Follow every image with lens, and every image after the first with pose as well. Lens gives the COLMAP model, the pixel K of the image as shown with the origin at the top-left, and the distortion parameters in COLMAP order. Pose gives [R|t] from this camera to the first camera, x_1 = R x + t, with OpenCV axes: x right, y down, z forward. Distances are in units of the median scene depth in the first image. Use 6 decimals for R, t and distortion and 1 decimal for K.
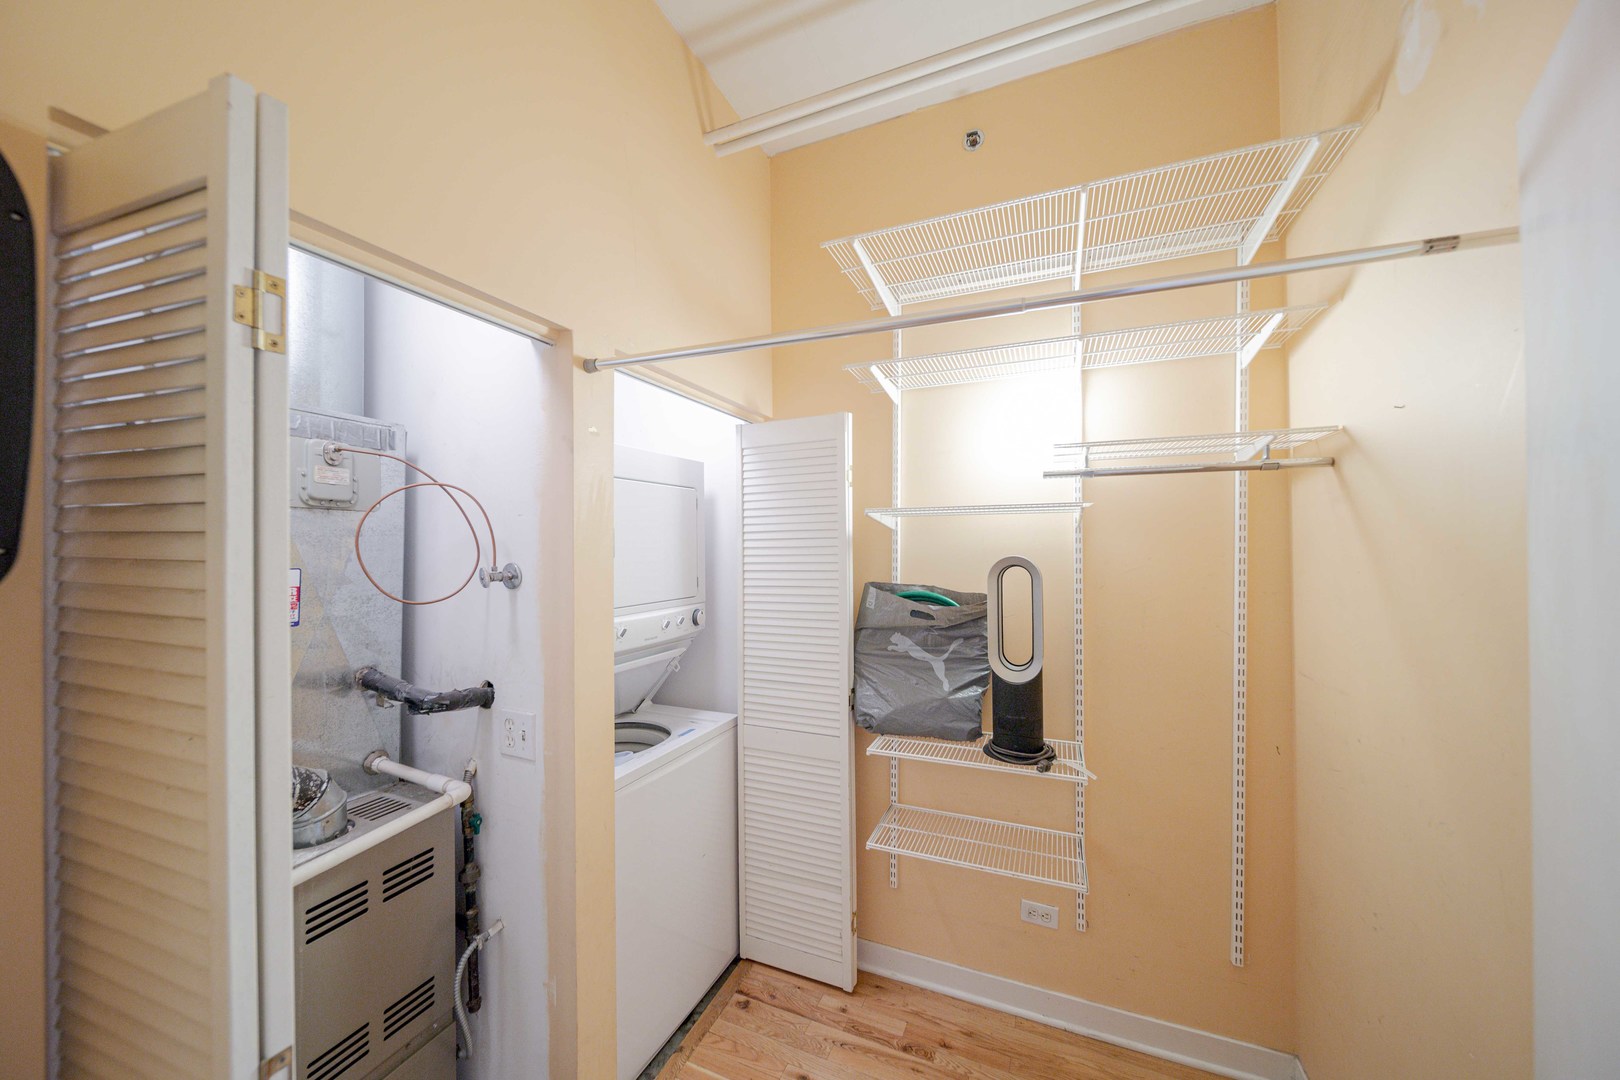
lens RADIAL K [[606.1, 0, 809.2], [0, 606.1, 542.7], [0, 0, 1]] dist [-0.001703, -0.000681]
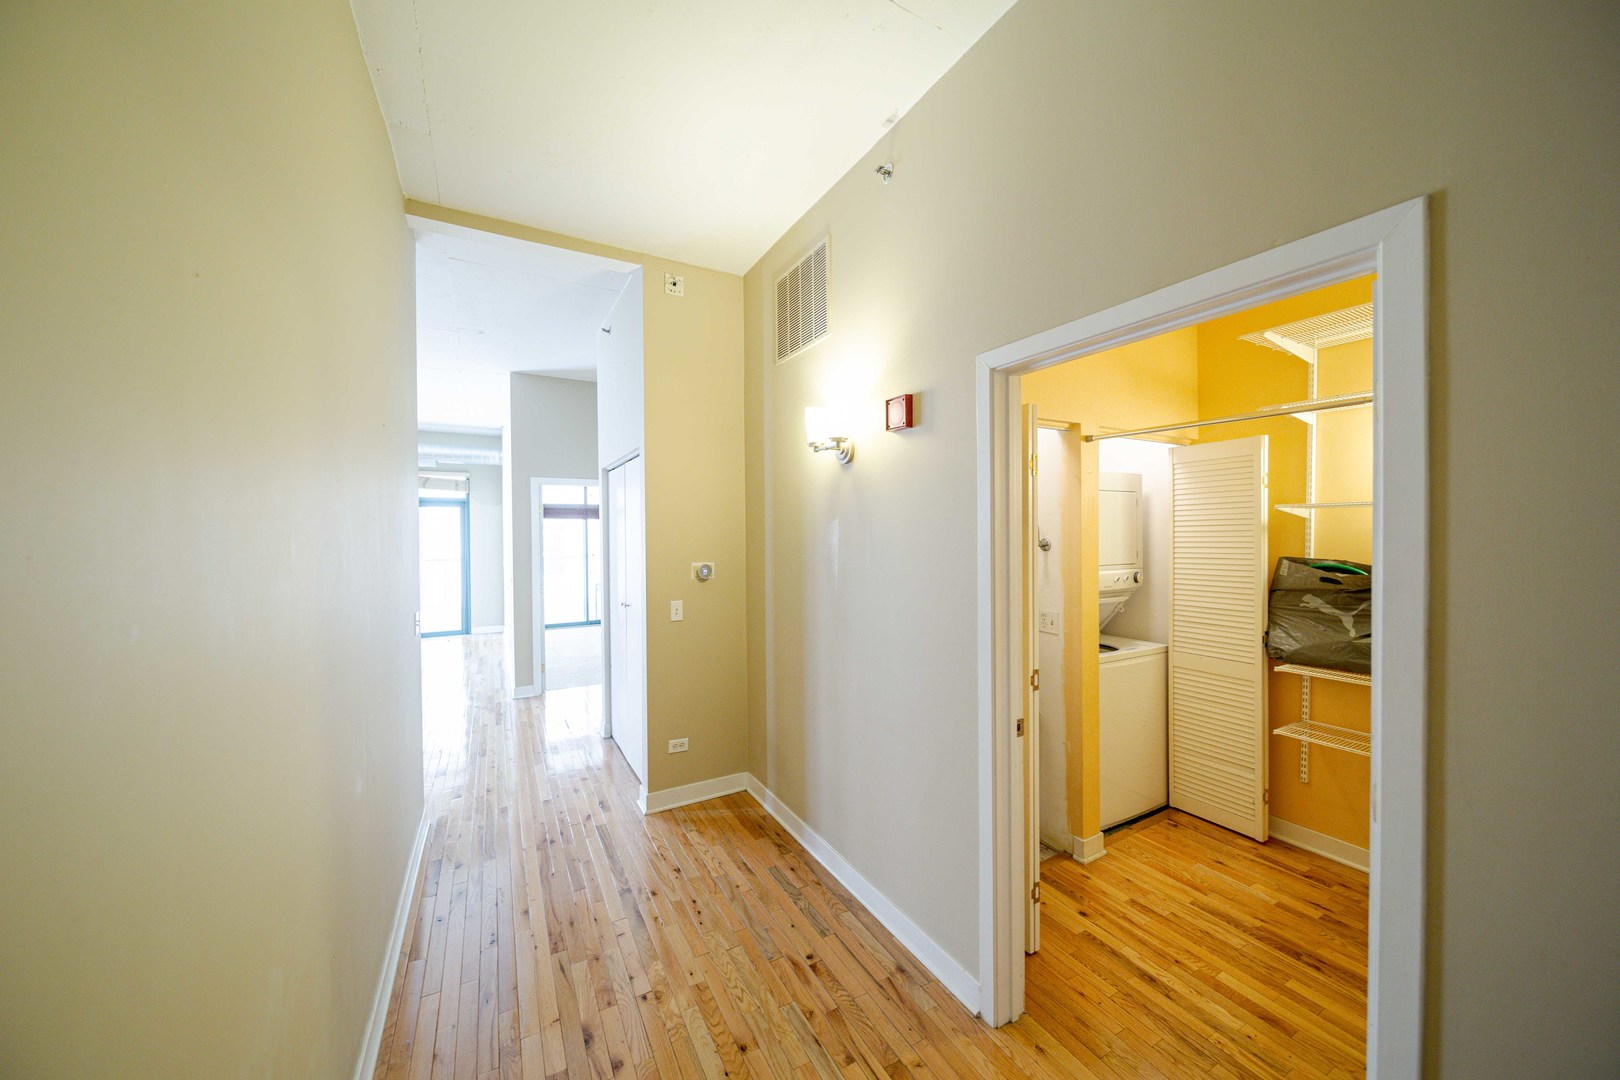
lens RADIAL K [[580.5, 0, 796.9], [0, 580.5, 537.4], [0, 0, 1]] dist [-0.001969, -0.000613]
pose [[0.793954, 0.007917, -0.607926, 0.022796], [0.003257, 0.999845, 0.017275, -0.004996], [0.607969, -0.015696, 0.793806, -0.738276]]
